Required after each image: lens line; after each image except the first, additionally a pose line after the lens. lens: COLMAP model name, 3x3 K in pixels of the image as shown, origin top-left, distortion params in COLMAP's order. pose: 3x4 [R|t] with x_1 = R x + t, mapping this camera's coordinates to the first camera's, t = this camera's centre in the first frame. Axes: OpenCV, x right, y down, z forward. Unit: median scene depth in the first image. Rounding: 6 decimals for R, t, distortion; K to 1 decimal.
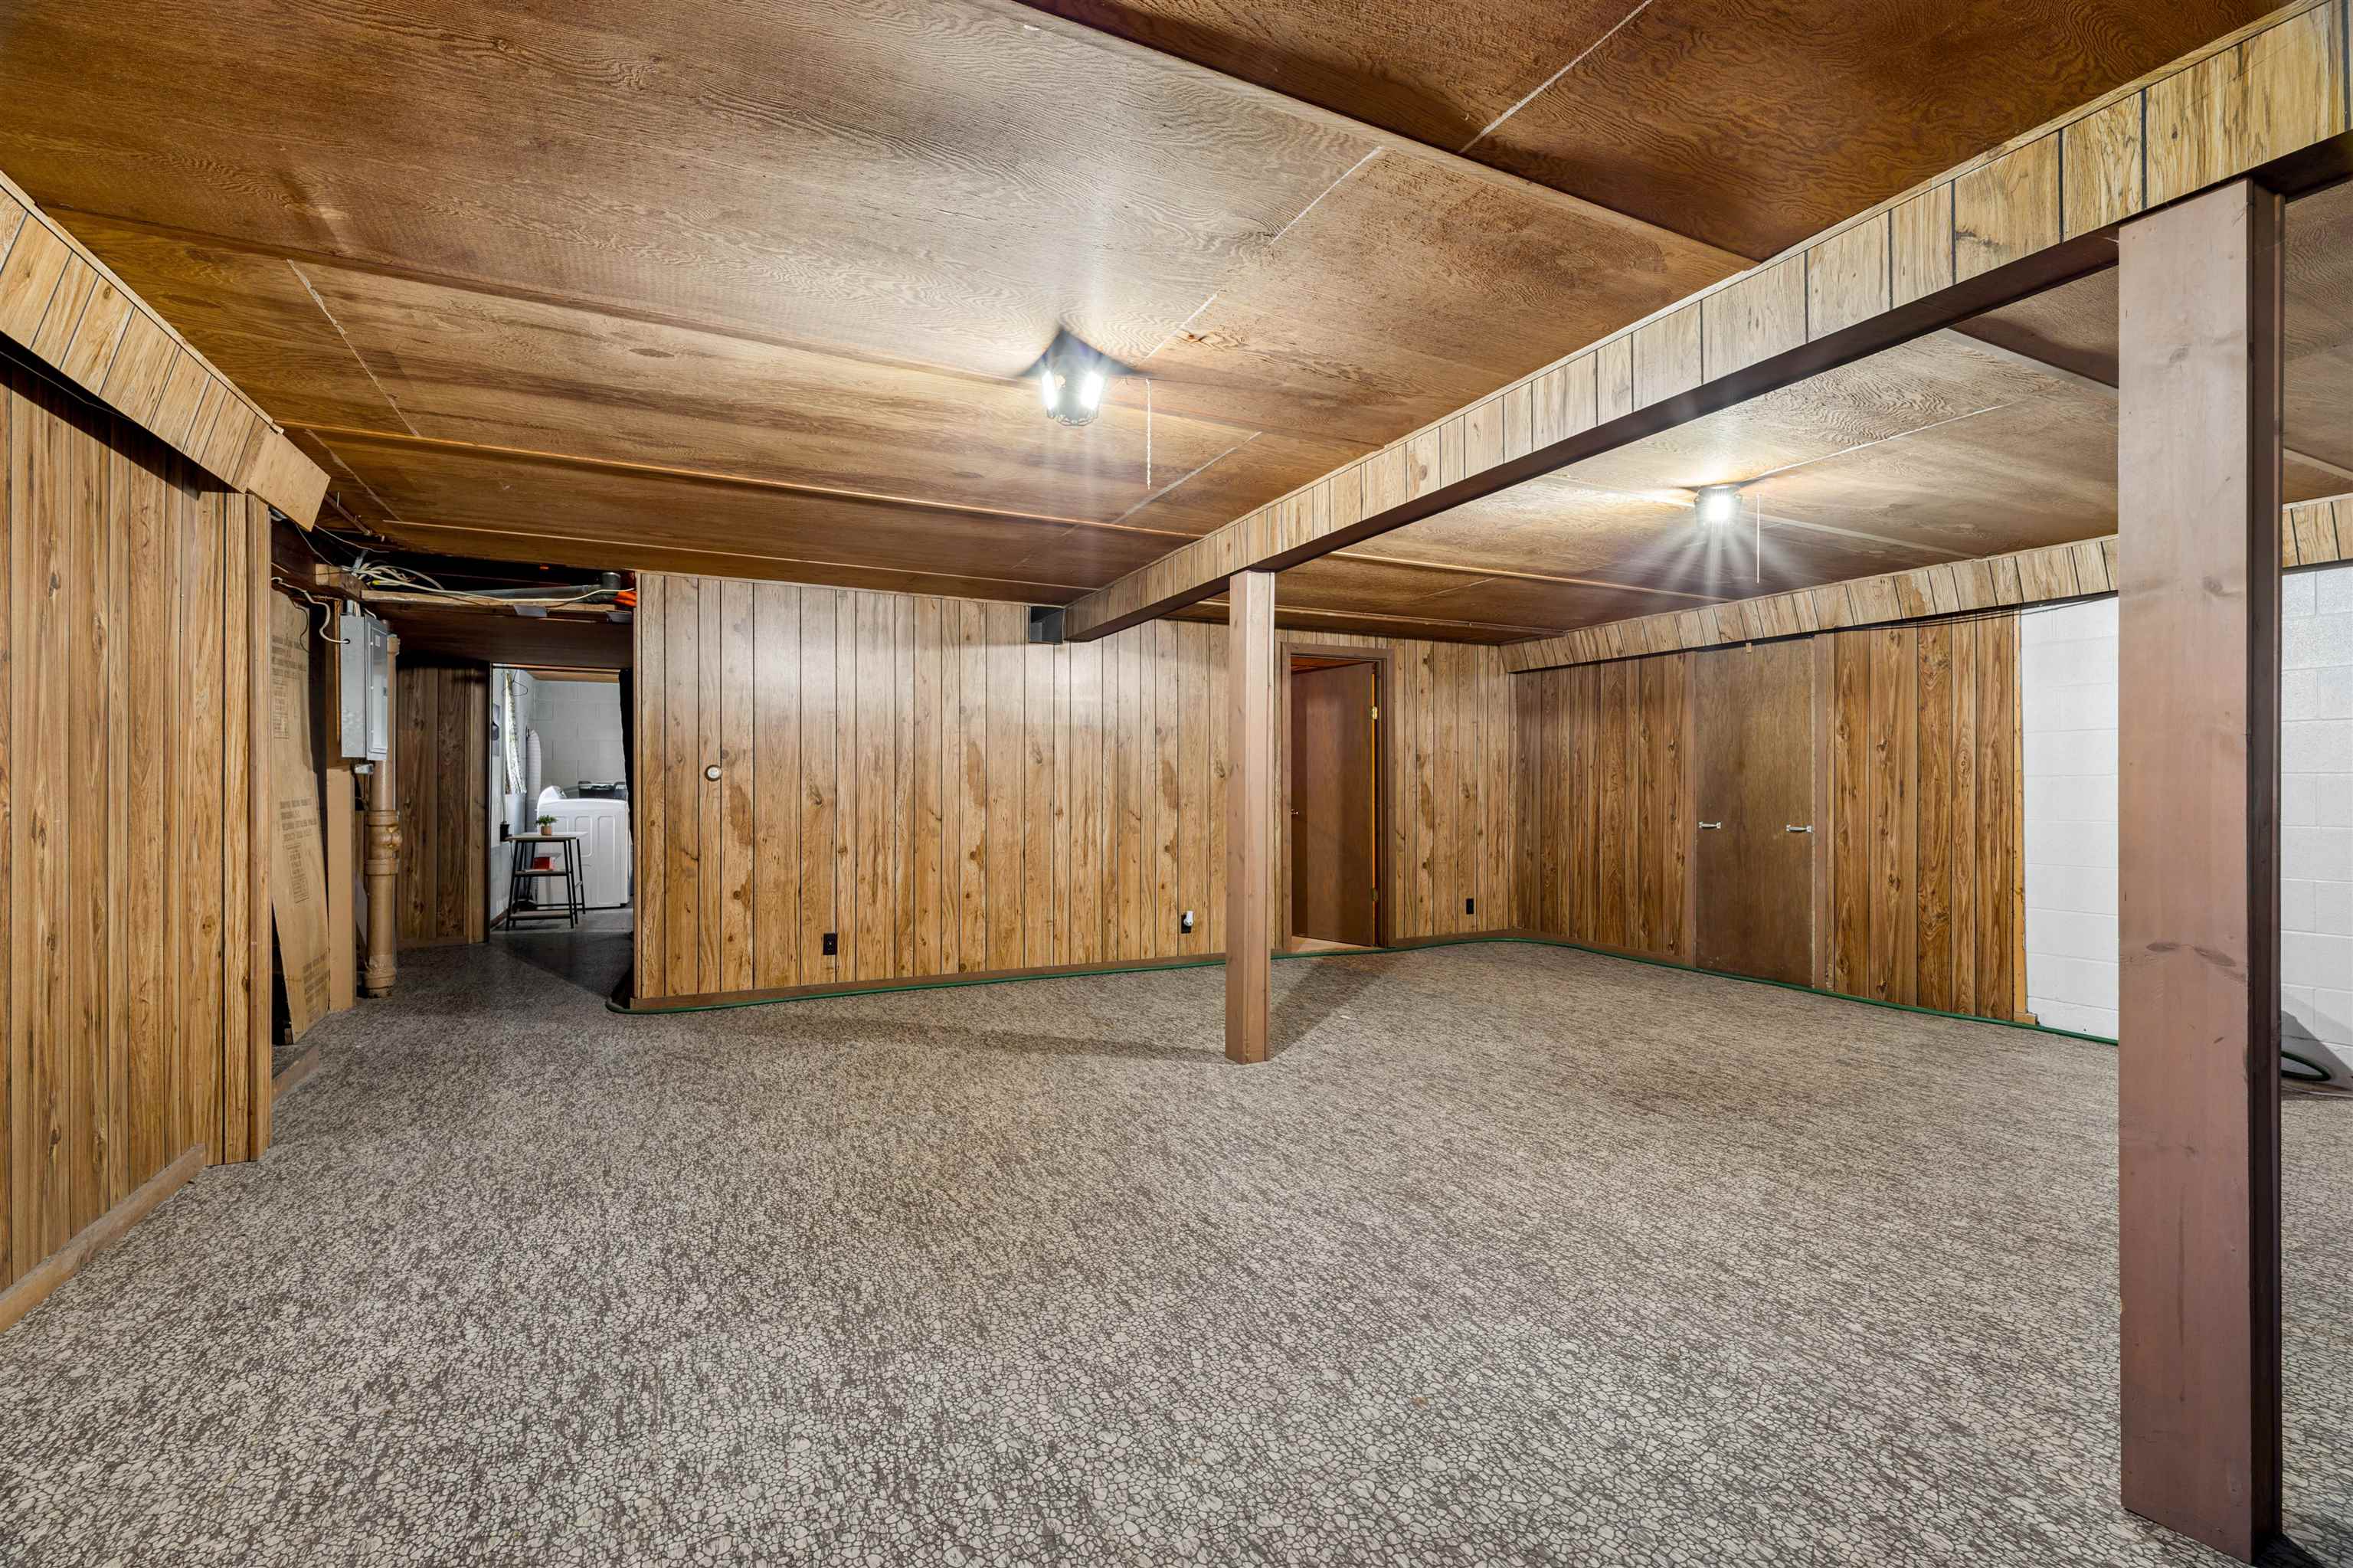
lens RADIAL K [[1024.2, 0, 1174.4], [0, 1024.2, 788.7], [0, 0, 1]] dist [0.001682, -0.000959]
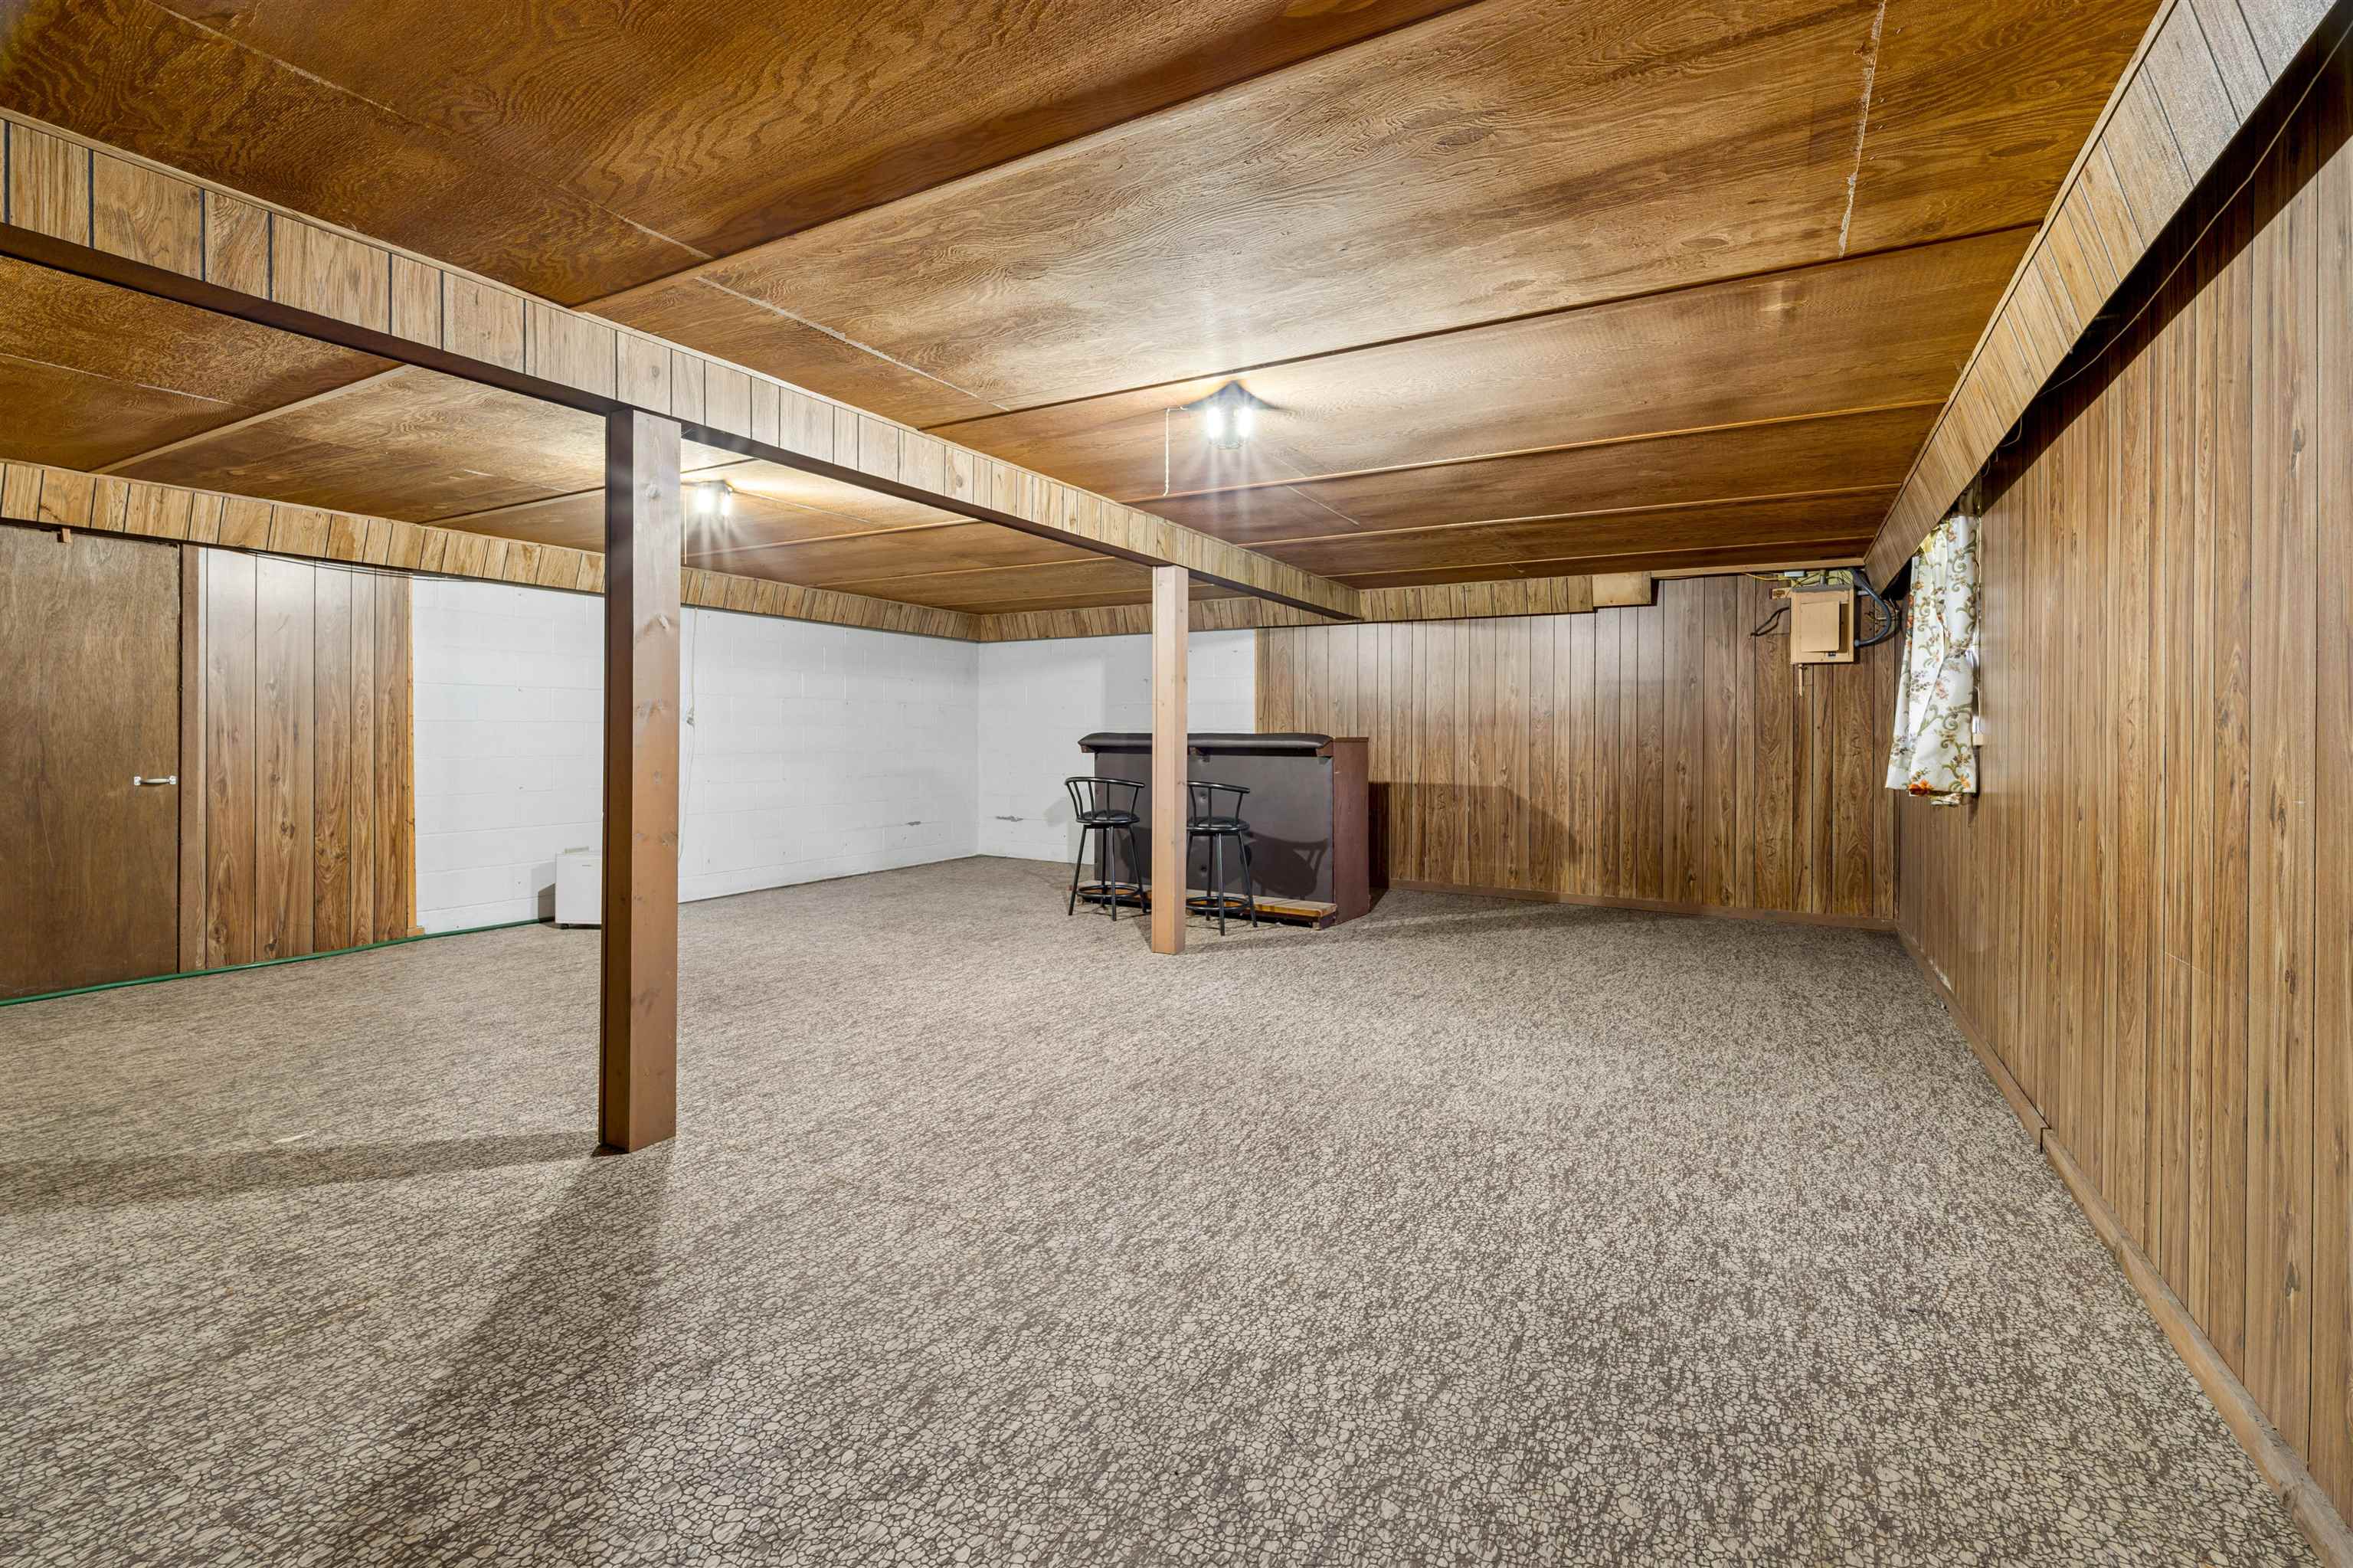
lens RADIAL K [[1024.2, 0, 1166.0], [0, 1024.2, 733.5], [0, 0, 1]] dist [0.001682, -0.000959]
pose [[-0.555098, -0.005683, 0.831766, -0.933613], [-0.004375, 0.999983, 0.003912, -0.009026], [-0.831774, -0.001468, -0.555113, 1.491416]]
